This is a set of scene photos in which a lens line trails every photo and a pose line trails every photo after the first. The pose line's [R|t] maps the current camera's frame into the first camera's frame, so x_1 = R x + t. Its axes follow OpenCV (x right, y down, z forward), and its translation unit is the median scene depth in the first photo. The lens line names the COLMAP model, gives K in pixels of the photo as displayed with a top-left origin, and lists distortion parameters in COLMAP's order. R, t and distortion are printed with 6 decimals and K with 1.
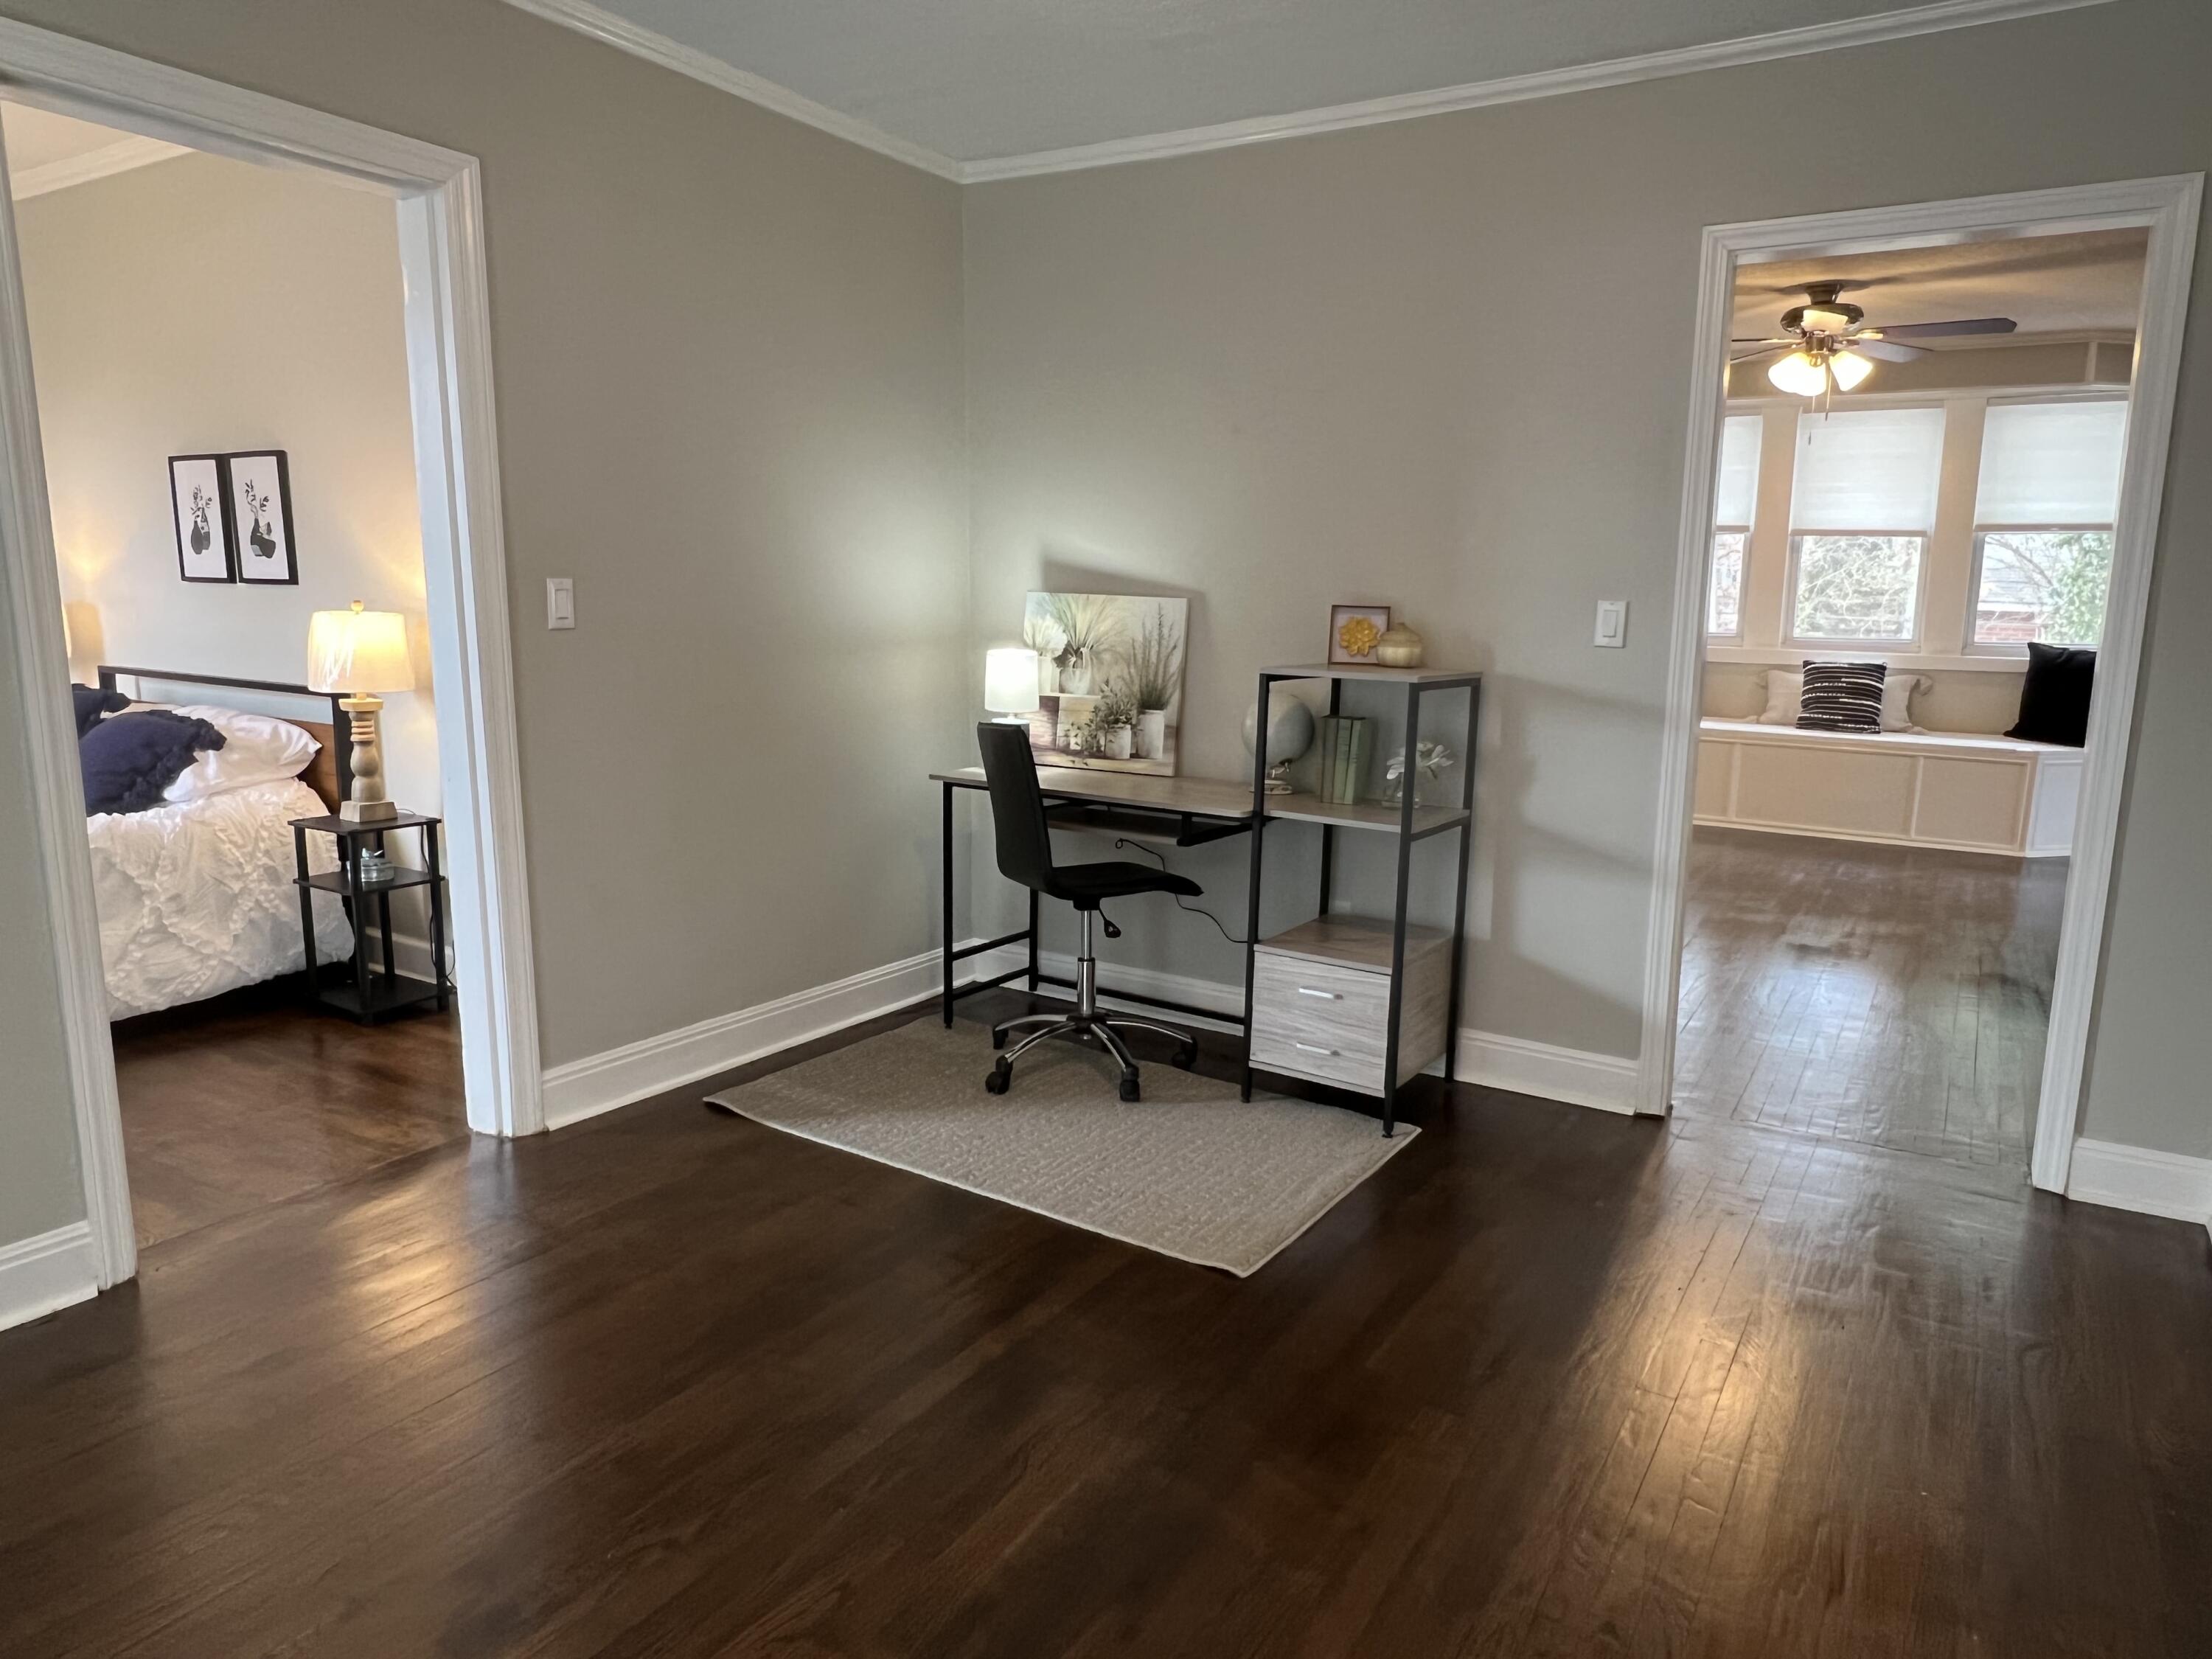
lens RADIAL K [[1402.2, 0, 1093.0], [0, 1402.2, 837.8], [0, 0, 1]] dist [-0.002803, -0.002930]
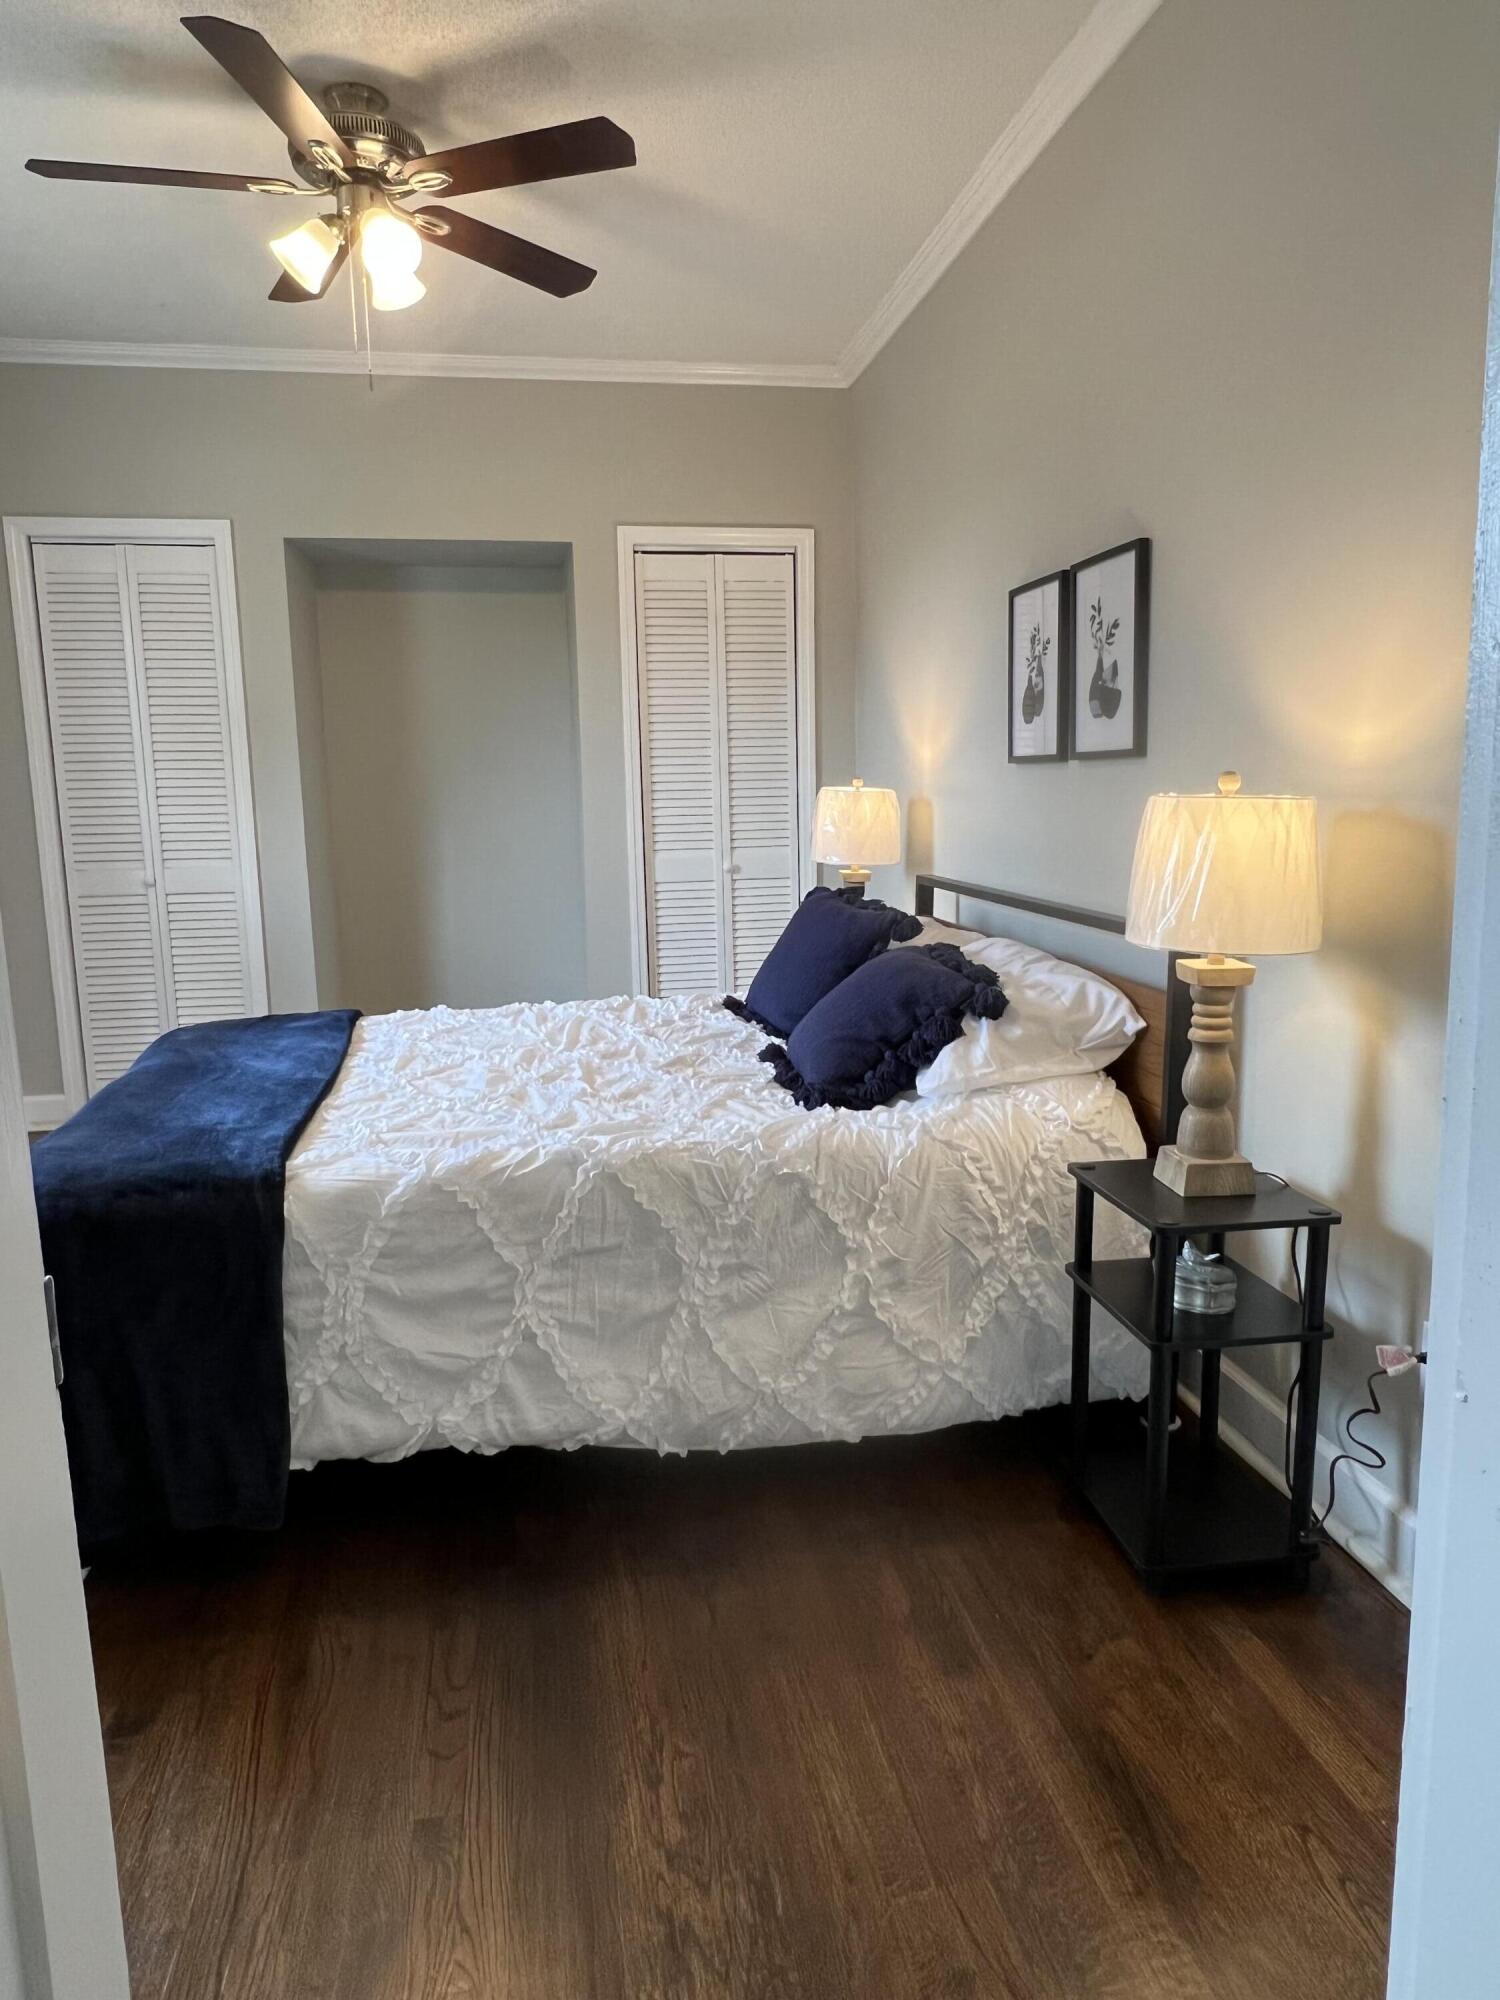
lens RADIAL K [[1267.8, 0, 740.2], [0, 1267.8, 995.9], [0, 0, 1]] dist [-0.002803, -0.002930]
pose [[0.658445, 0.093944, -0.746743, -0.281158], [-0.108394, 0.993672, 0.029432, -0.079587], [0.744783, 0.061563, 0.664461, 0.546823]]
